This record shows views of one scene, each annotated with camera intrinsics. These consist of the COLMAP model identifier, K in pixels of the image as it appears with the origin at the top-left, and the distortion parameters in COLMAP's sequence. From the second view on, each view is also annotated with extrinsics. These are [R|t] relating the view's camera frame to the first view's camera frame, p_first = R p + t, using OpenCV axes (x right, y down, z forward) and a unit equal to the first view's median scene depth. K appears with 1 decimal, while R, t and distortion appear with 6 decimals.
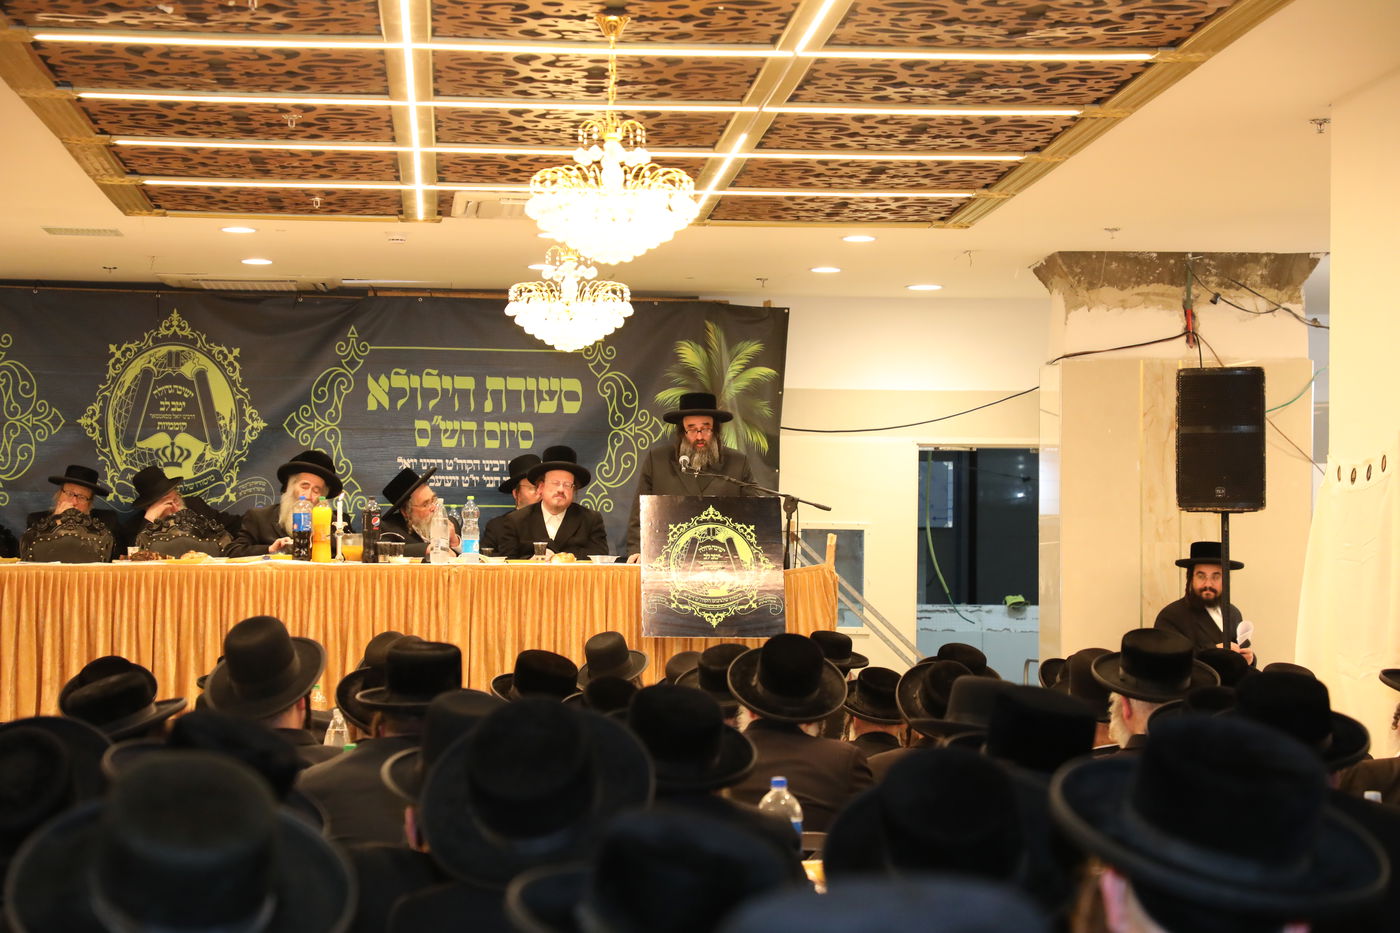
lens RADIAL K [[3632.5, 0, 699.2], [0, 3632.5, 503.9], [0, 0, 1]] dist [0.605261, 0.517306]
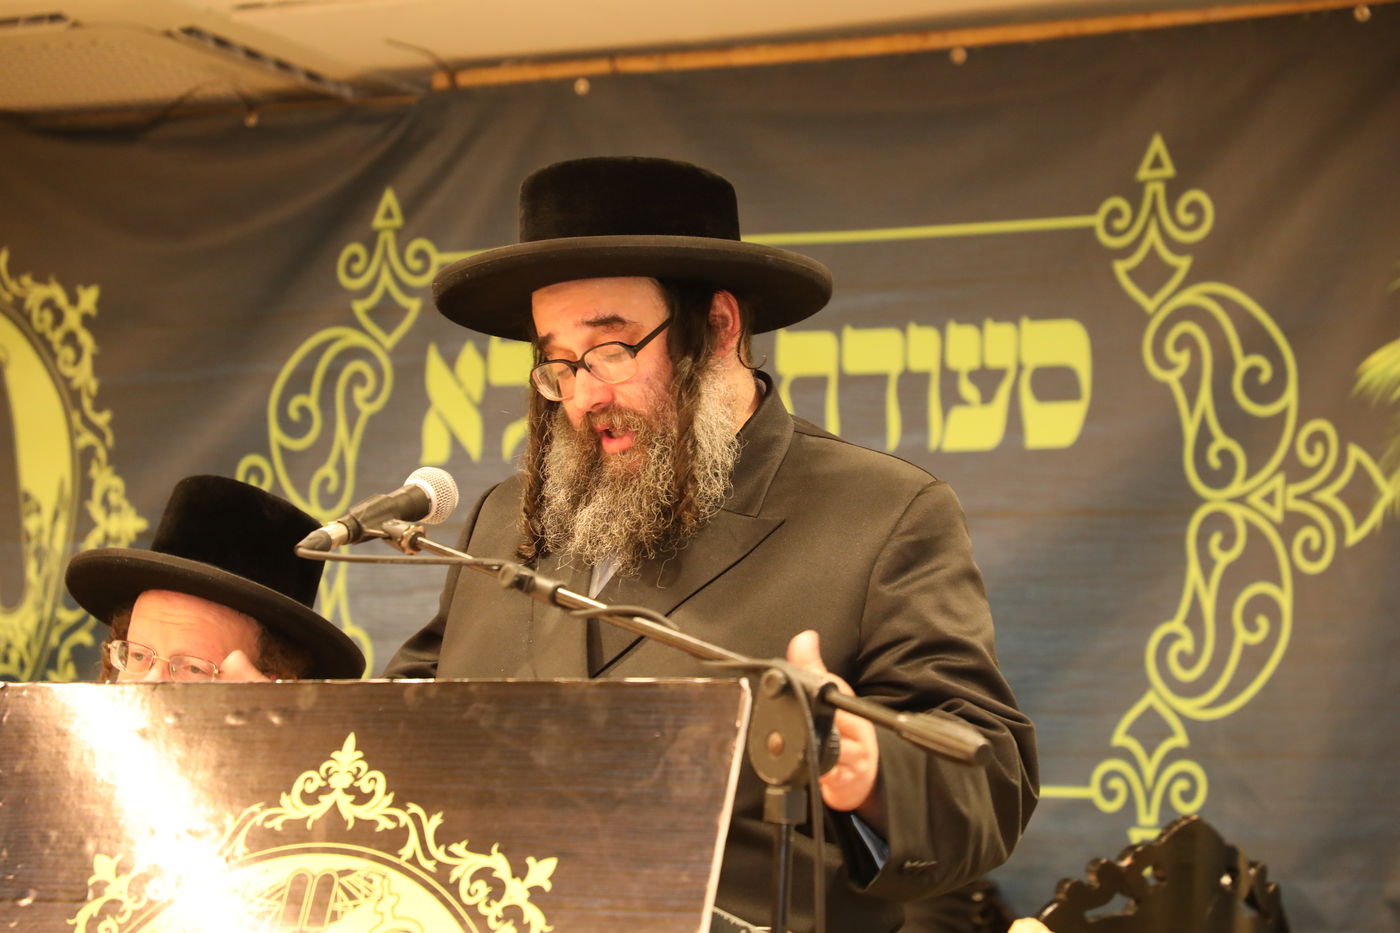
lens RADIAL K [[3888.2, 0, 700.0], [0, 3888.2, 466.5], [0, 0, 1]] dist [0.634583, 1.612665]
pose [[0.854004, -0.041930, -0.518574, 0.104434], [-0.006808, 0.995761, -0.091725, 0.004217], [0.520222, 0.081864, 0.850098, 0.809549]]
